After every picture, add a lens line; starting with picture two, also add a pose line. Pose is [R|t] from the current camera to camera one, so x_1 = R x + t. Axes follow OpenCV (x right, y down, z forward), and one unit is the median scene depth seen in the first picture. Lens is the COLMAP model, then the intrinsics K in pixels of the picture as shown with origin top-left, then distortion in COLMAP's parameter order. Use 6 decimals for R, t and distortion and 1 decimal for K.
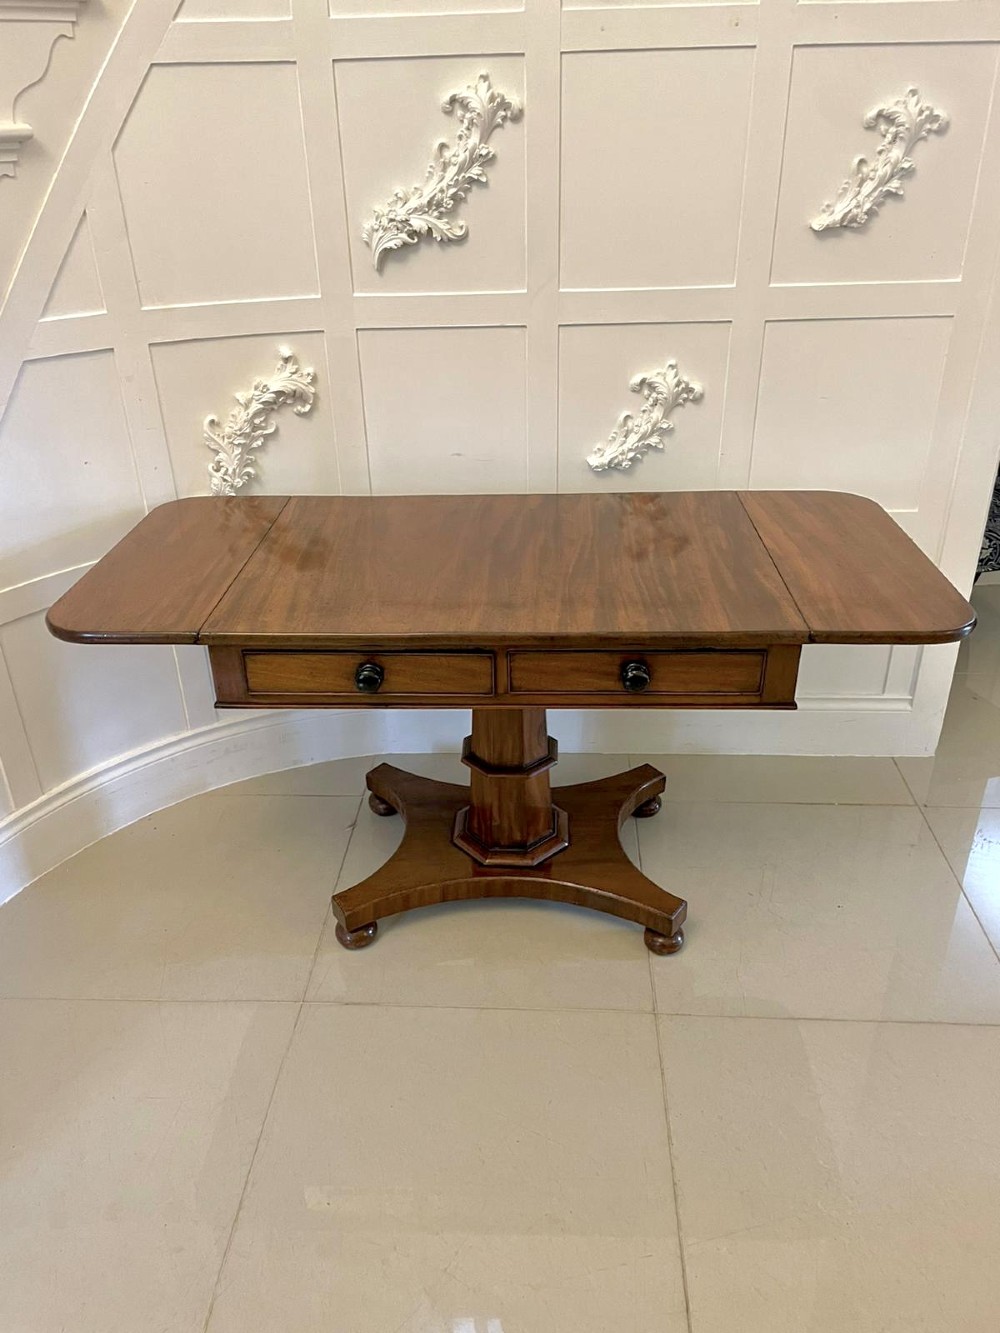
lens RADIAL K [[1011.0, 0, 489.9], [0, 1011.0, 664.0], [0, 0, 1]] dist [0.067976, -0.088187]
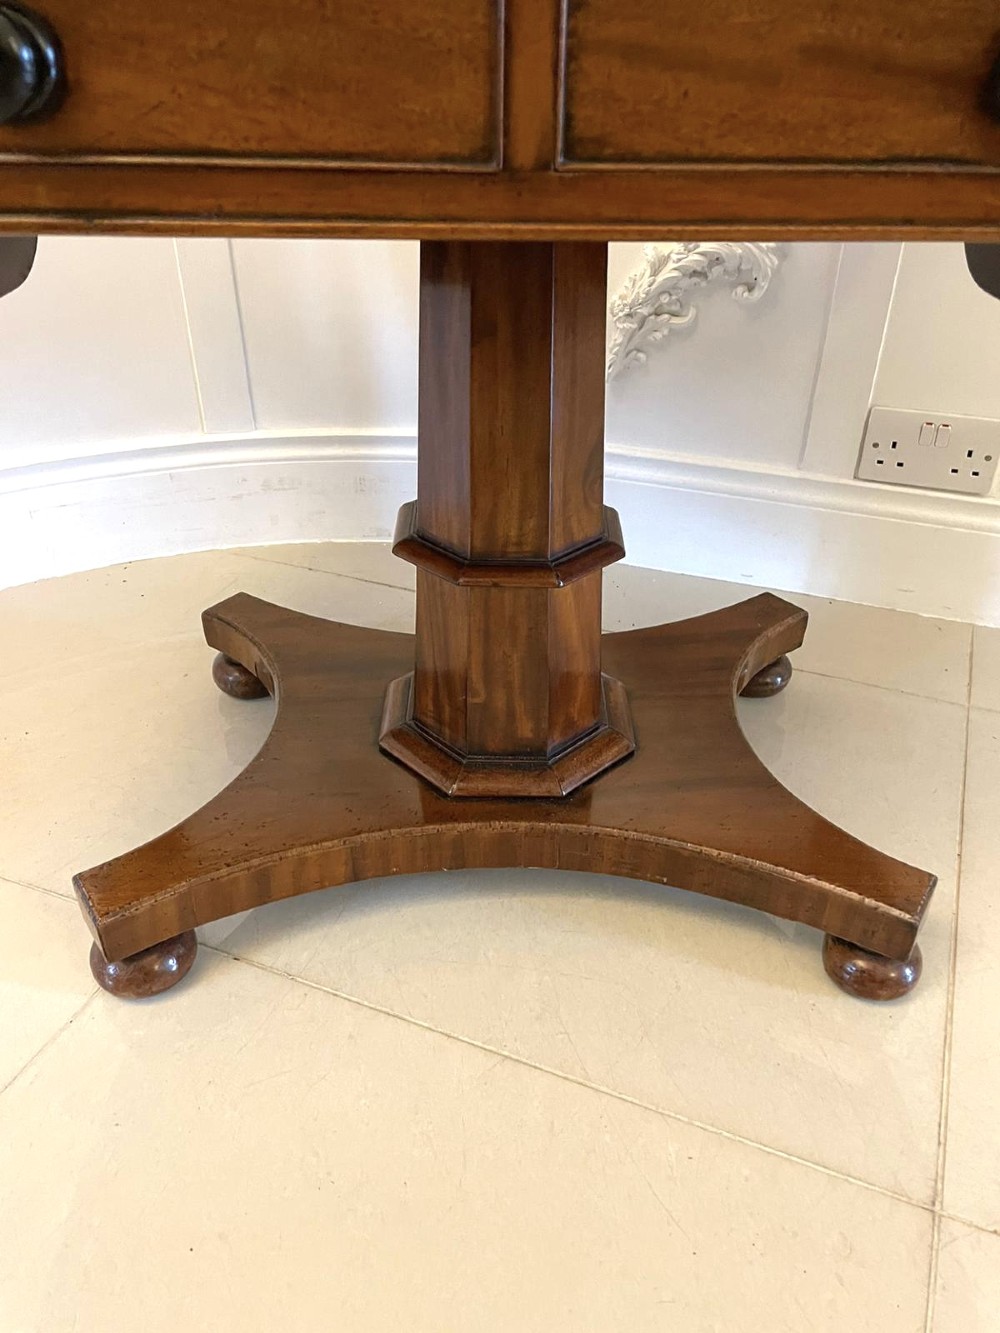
lens RADIAL K [[1011.0, 0, 503.3], [0, 1011.0, 663.2], [0, 0, 1]] dist [0.067976, -0.088187]
pose [[0.997935, -0.003130, 0.064151, -0.010000], [-0.001717, 0.997155, 0.075364, 0.107314], [-0.064205, -0.075319, 0.995090, 0.561824]]
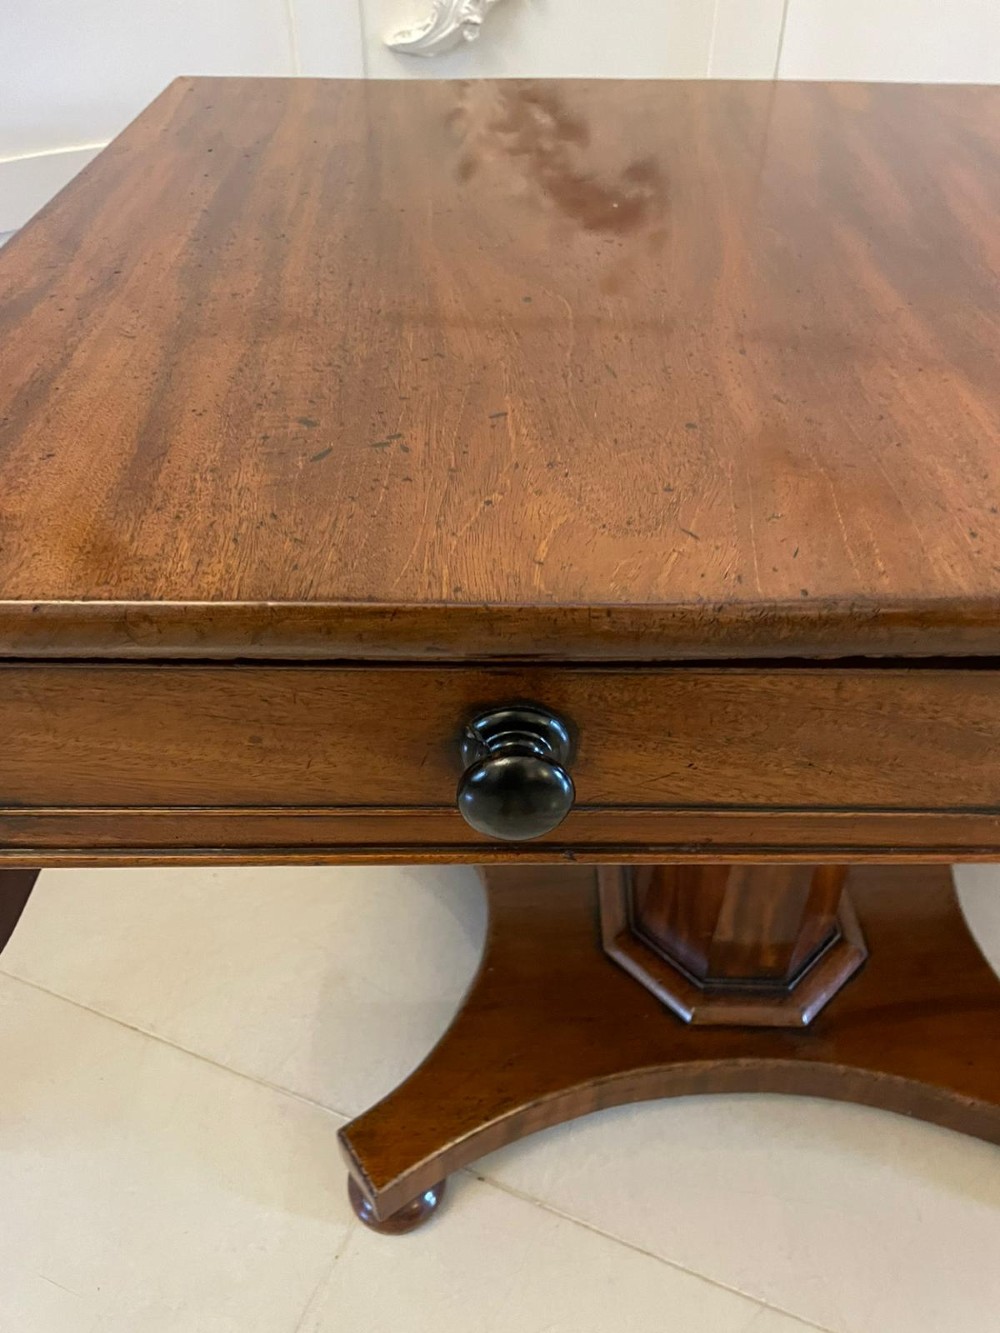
lens RADIAL K [[1011.0, 0, 508.2], [0, 1011.0, 670.9], [0, 0, 1]] dist [0.067976, -0.088187]
pose [[0.998582, -0.012324, 0.051793, -0.100405], [0.000367, 0.974407, 0.224792, -0.042832], [-0.053238, -0.224454, 0.973029, 0.606065]]
